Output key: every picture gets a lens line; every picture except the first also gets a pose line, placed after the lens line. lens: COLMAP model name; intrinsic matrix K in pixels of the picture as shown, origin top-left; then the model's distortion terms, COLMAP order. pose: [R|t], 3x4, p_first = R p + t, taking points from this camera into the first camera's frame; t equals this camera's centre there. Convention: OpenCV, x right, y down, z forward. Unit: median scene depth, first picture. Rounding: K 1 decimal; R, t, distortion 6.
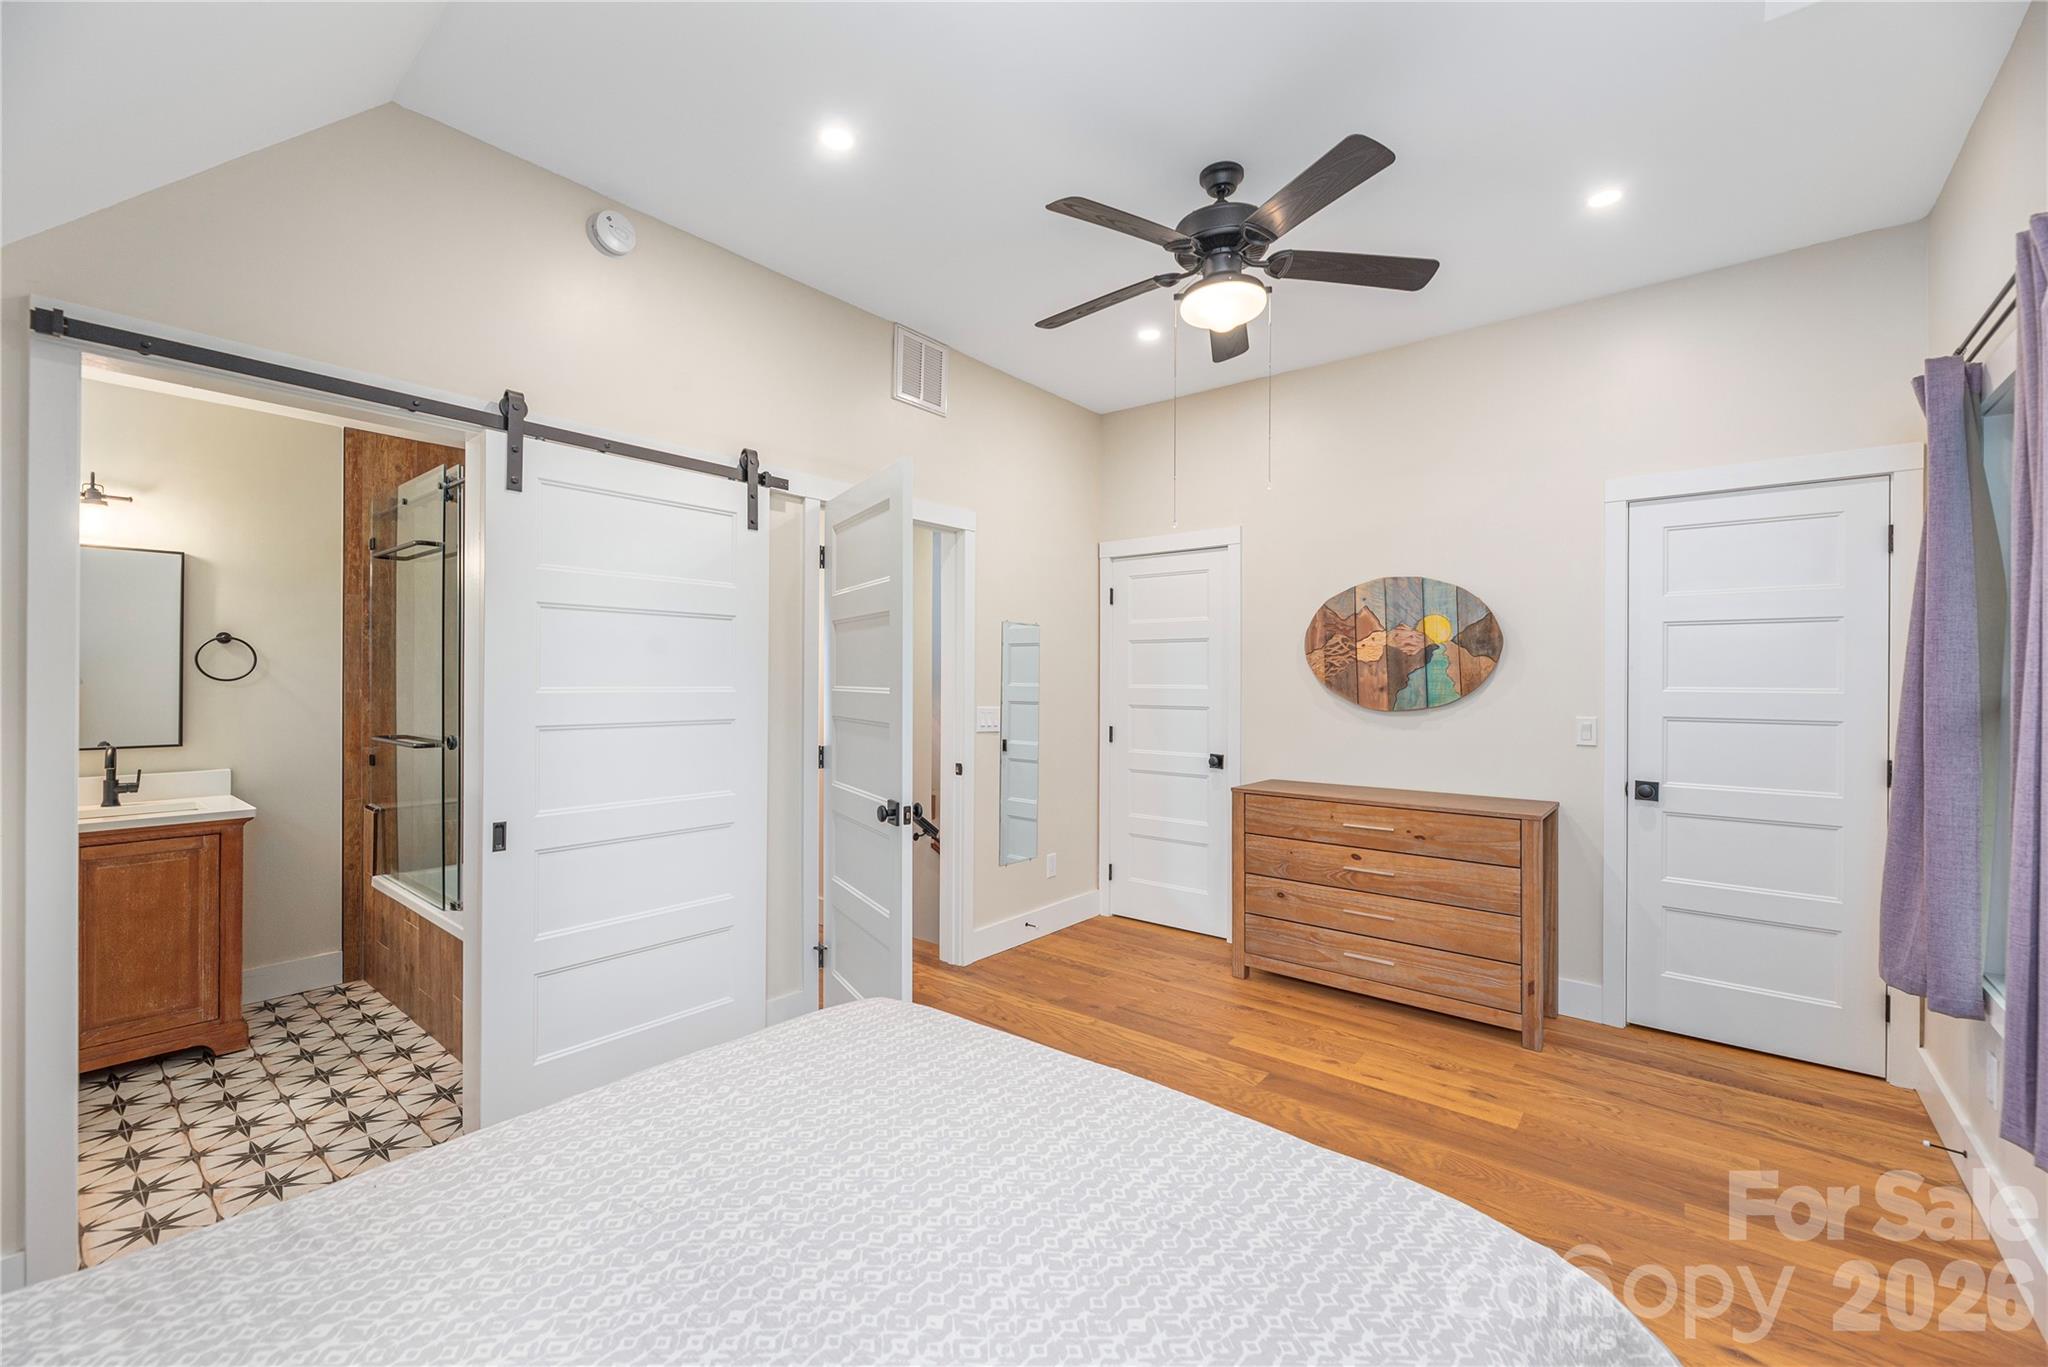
lens RADIAL K [[848.5, 0, 1038.4], [0, 848.5, 678.0], [0, 0, 1]] dist [-0.001819, -0.000999]
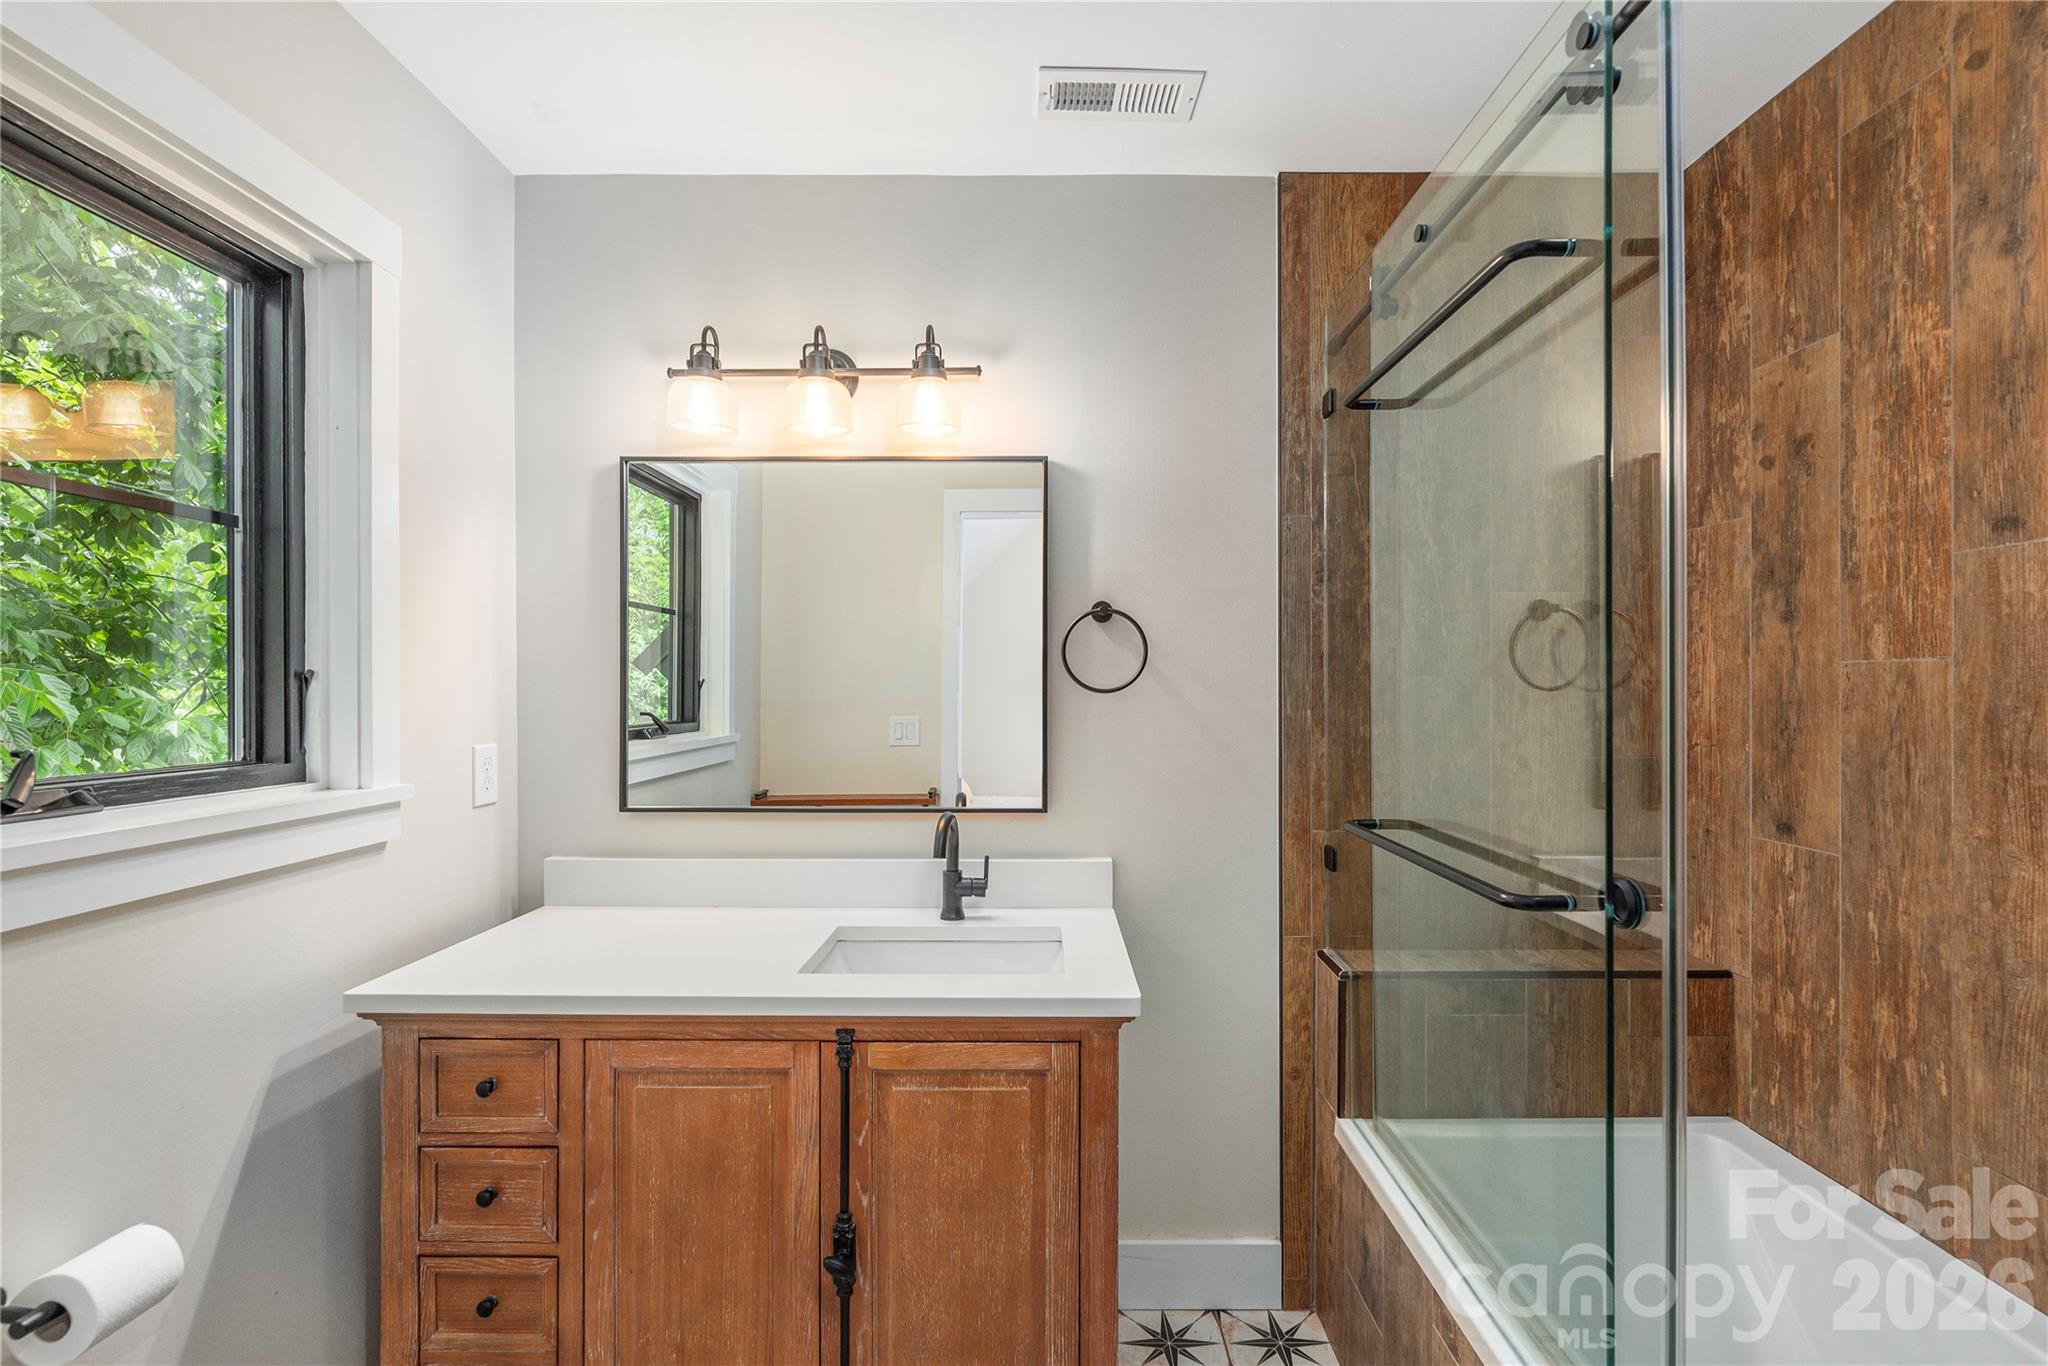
lens RADIAL K [[920.9, 0, 1028.5], [0, 920.9, 672.2], [0, 0, 1]] dist [0.000716, 0.000673]
pose [[0.621020, -0.006770, -0.783766, -0.498483], [0.004660, 0.999977, -0.004946, -0.006361], [0.783781, -0.000581, 0.621037, 0.560633]]
